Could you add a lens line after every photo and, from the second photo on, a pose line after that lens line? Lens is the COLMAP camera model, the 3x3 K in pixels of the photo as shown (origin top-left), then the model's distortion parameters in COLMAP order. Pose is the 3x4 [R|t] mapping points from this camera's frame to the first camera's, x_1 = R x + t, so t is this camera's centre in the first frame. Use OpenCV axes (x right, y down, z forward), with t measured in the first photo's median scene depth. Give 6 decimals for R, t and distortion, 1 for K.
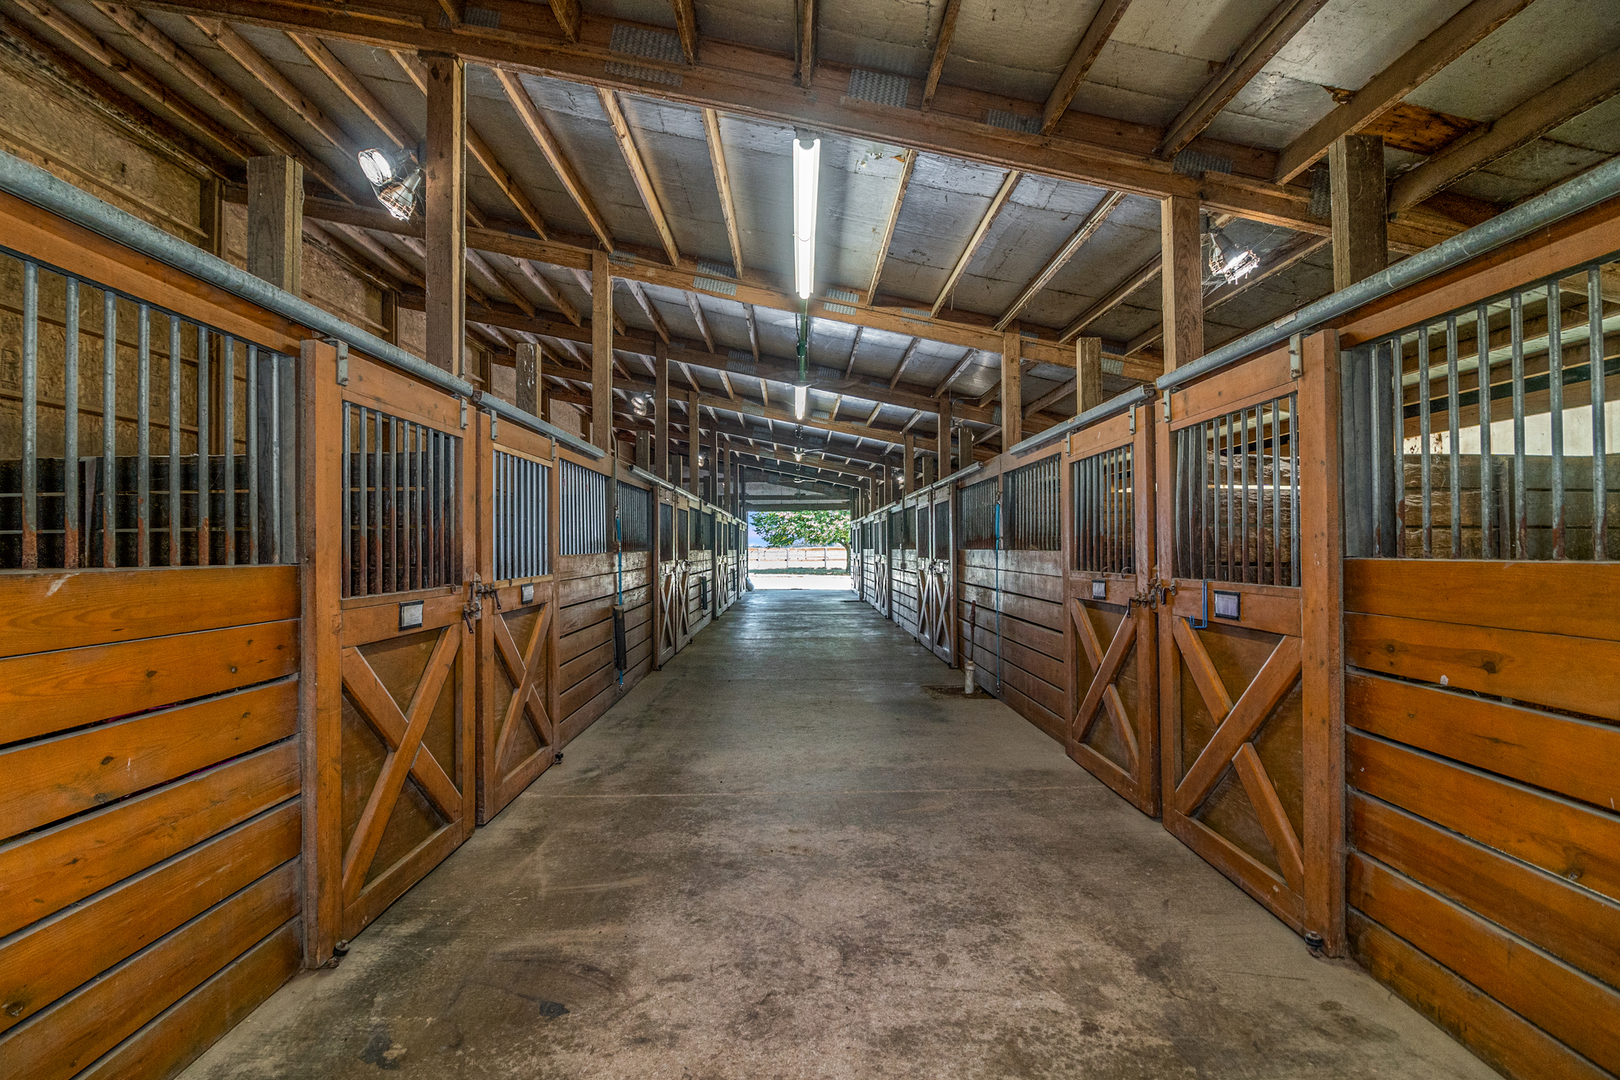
lens RADIAL K [[732.0, 0, 810.0], [0, 732.0, 540.0], [0, 0, 1]] dist [-0.010868, -0.000371]
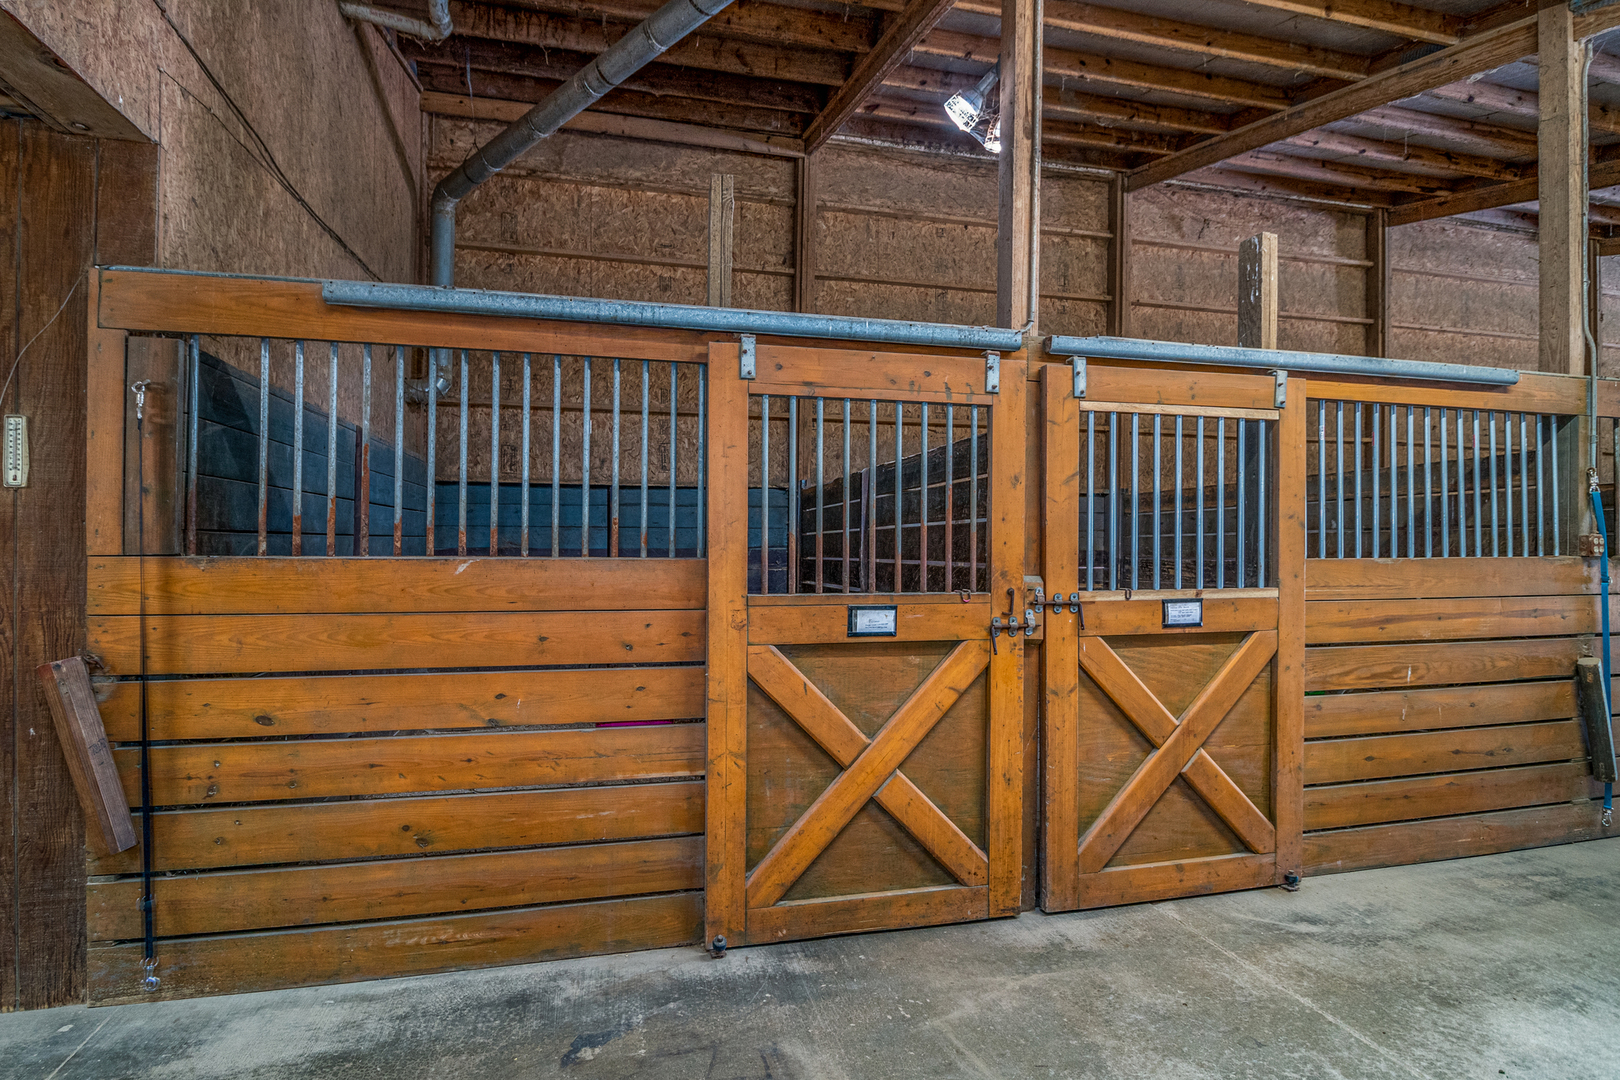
lens RADIAL K [[817.1, 0, 810.0], [0, 817.1, 540.0], [0, 0, 1]] dist [-0.000085, -0.009438]
pose [[0.227431, 0.001110, -0.973794, 0.418683], [0.003812, 0.999991, 0.002030, 0.003802], [0.973787, -0.004173, 0.227424, 0.756502]]
